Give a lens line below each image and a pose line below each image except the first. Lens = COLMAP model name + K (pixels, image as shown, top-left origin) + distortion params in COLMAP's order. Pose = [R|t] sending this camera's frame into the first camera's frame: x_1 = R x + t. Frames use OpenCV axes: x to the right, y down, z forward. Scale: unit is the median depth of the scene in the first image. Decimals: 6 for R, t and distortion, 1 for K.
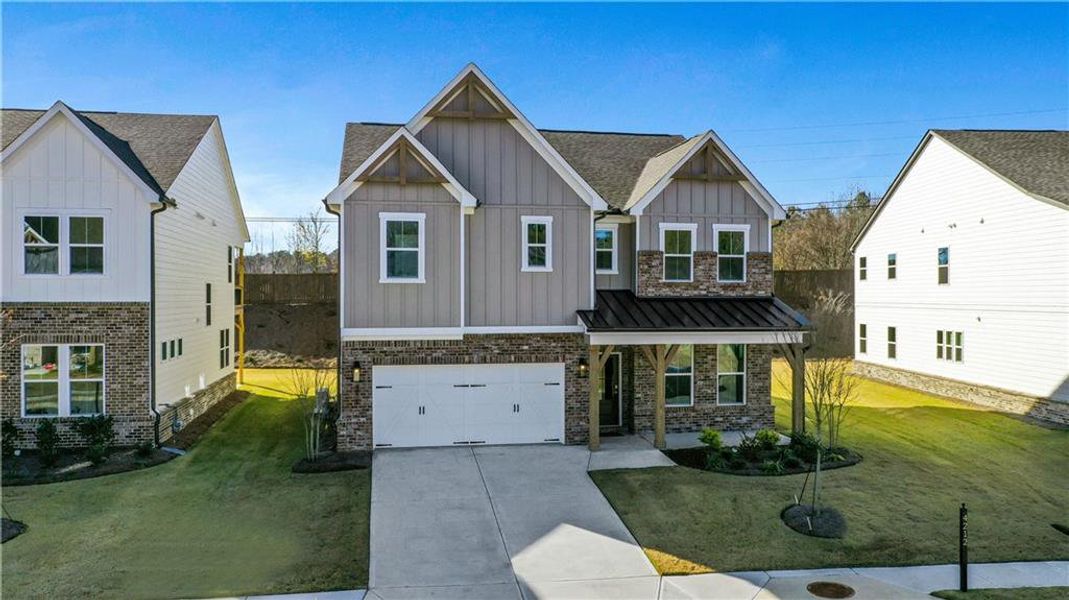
lens RADIAL K [[832.5, 0, 621.7], [0, 832.5, 149.6], [0, 0, 1]] dist [-0.002901, -0.004881]
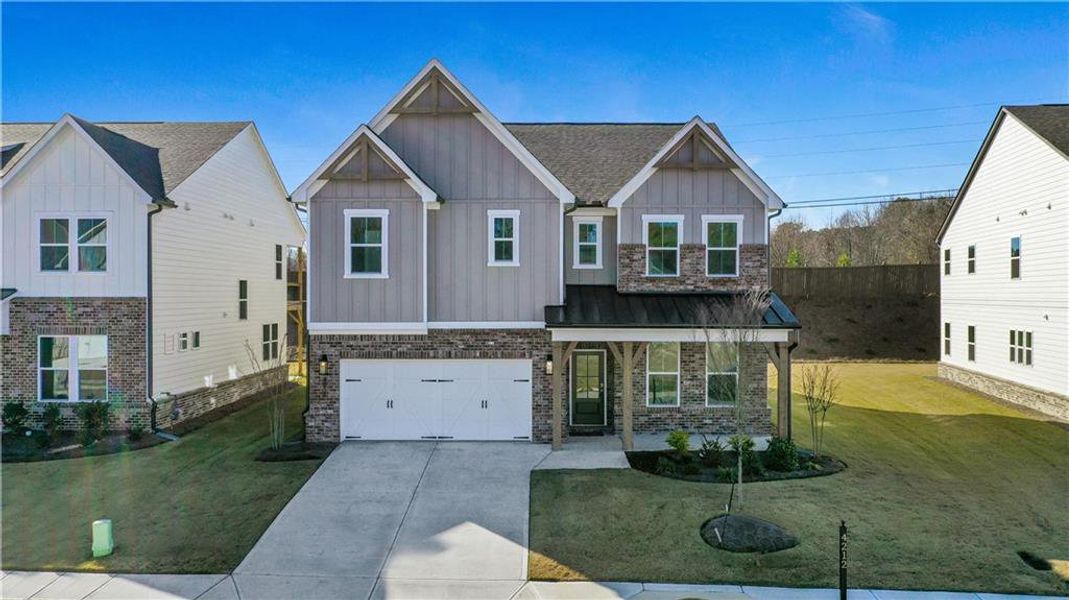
lens RADIAL K [[849.8, 0, 619.3], [0, 849.8, 142.7], [0, 0, 1]] dist [-0.002233, -0.006847]
pose [[0.981111, -0.034586, -0.190331, 0.233192], [0.034181, 0.999401, -0.005406, 0.010288], [0.190404, -0.001202, 0.981705, 0.037752]]
